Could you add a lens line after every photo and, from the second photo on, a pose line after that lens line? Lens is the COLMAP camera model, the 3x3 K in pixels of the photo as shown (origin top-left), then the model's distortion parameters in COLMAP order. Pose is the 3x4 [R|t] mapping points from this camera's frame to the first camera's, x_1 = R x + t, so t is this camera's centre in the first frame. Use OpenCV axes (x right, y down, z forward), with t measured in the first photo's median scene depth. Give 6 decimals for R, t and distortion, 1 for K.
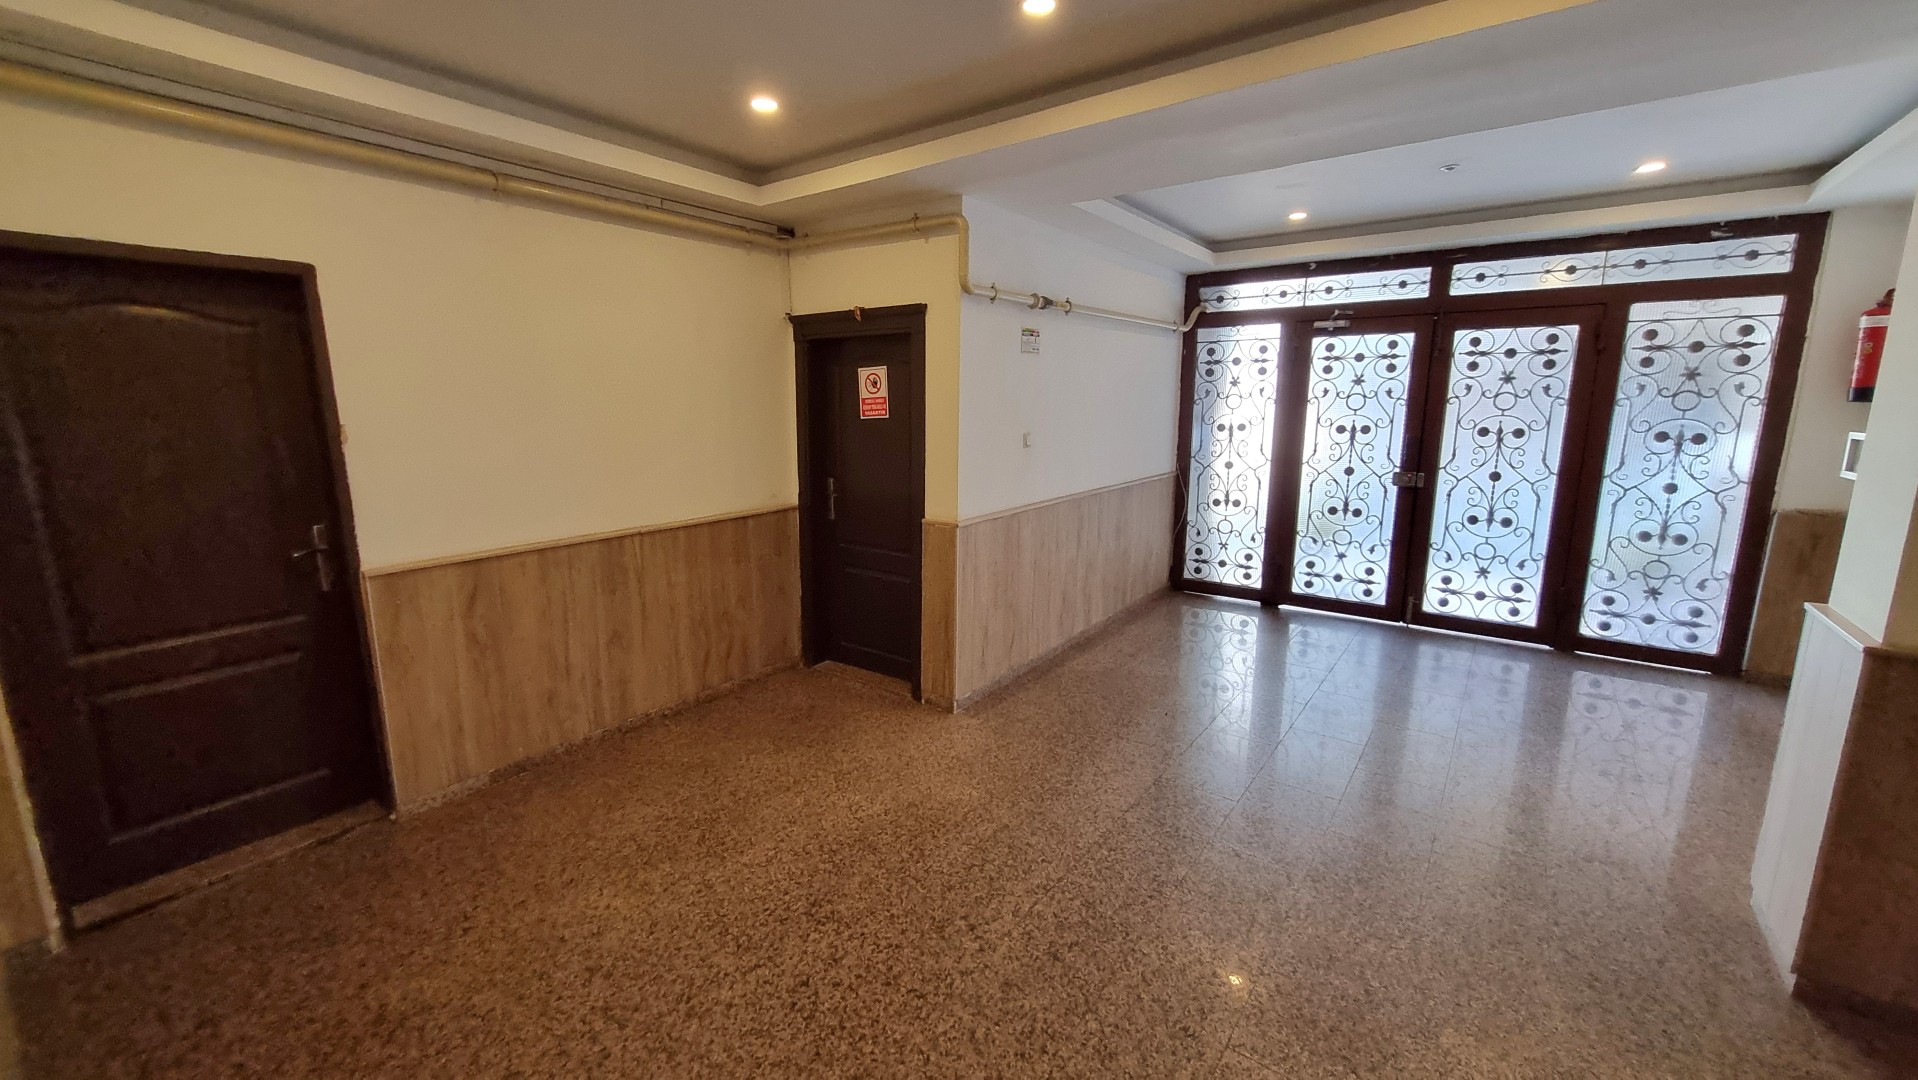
lens RADIAL K [[746.7, 0, 931.1], [0, 746.7, 530.5], [0, 0, 1]] dist [-0.001253, -0.001017]
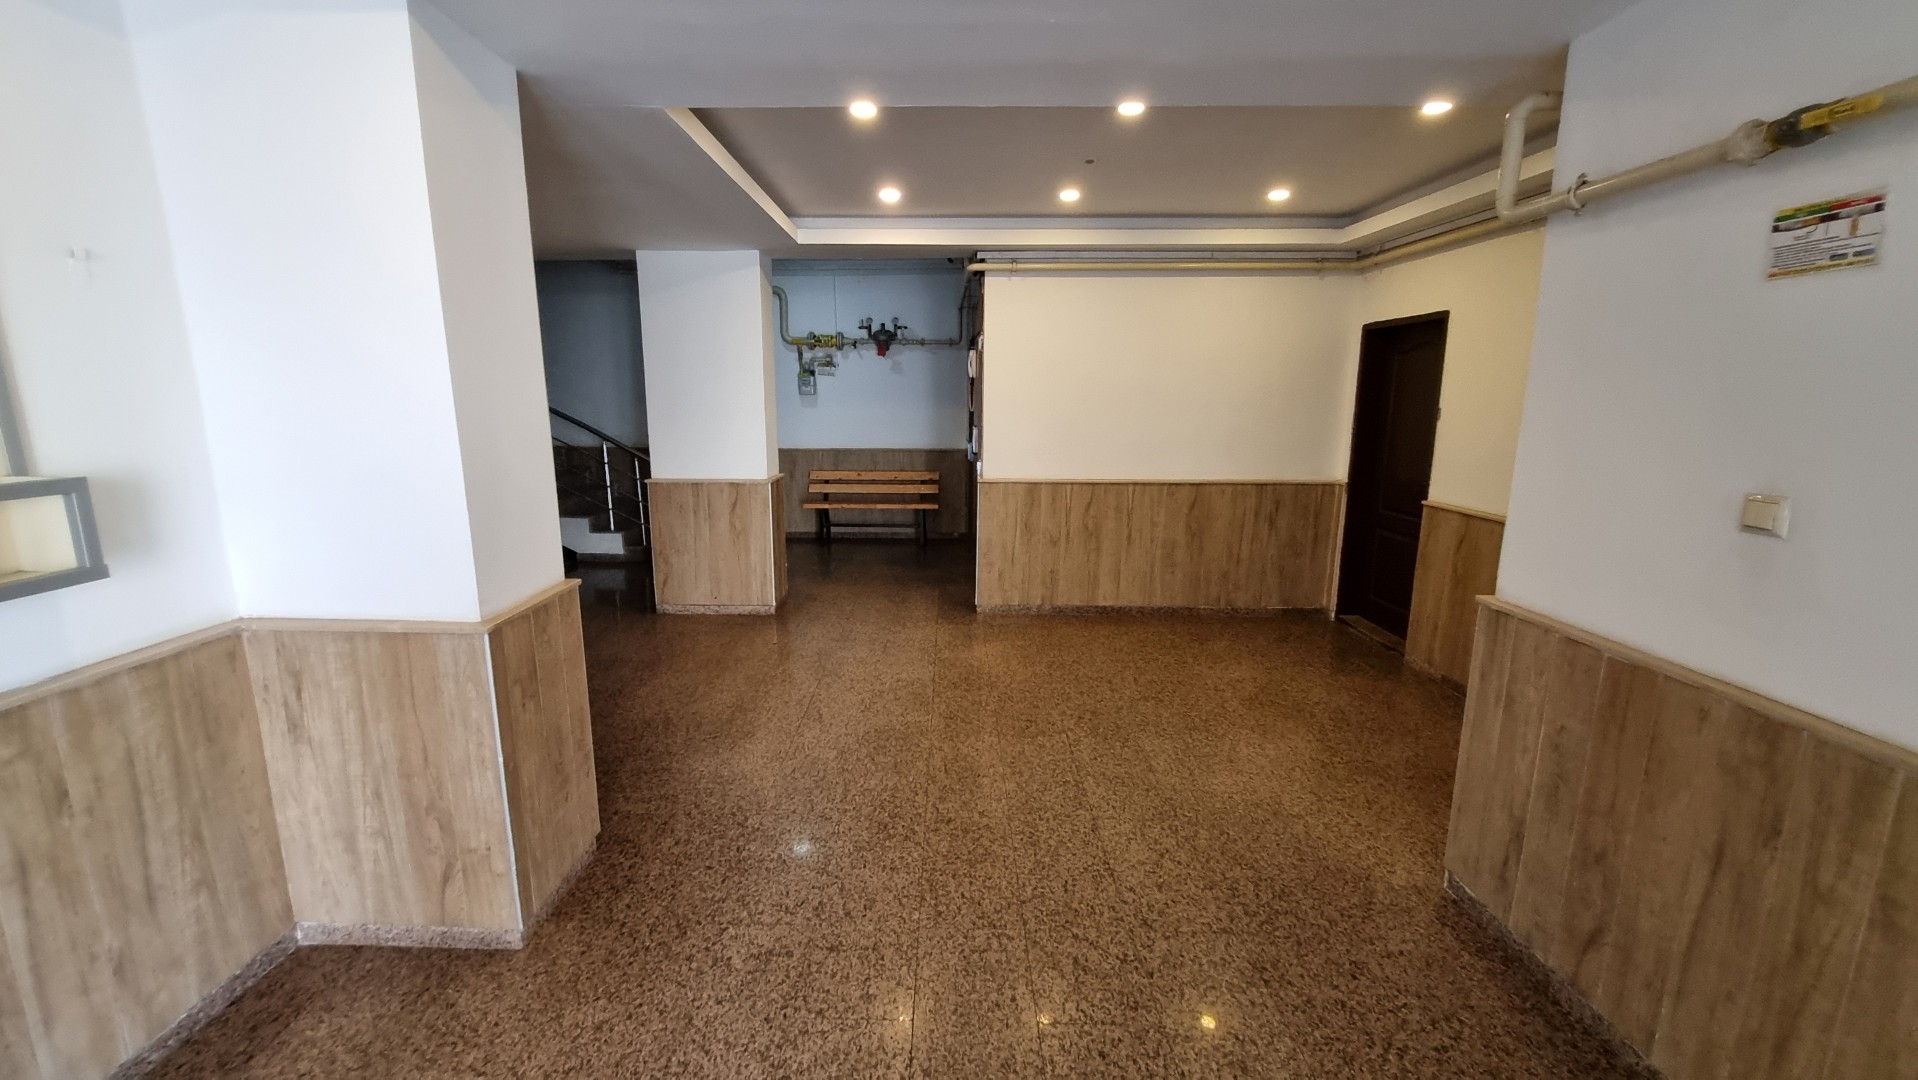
lens RADIAL K [[746.7, 0, 931.1], [0, 746.7, 530.5], [0, 0, 1]] dist [-0.001253, -0.001017]
pose [[-0.803044, 0.113788, -0.584955, 0.923116], [-0.102782, 0.940443, 0.324042, -0.262263], [0.586989, 0.320343, -0.743522, 1.422742]]
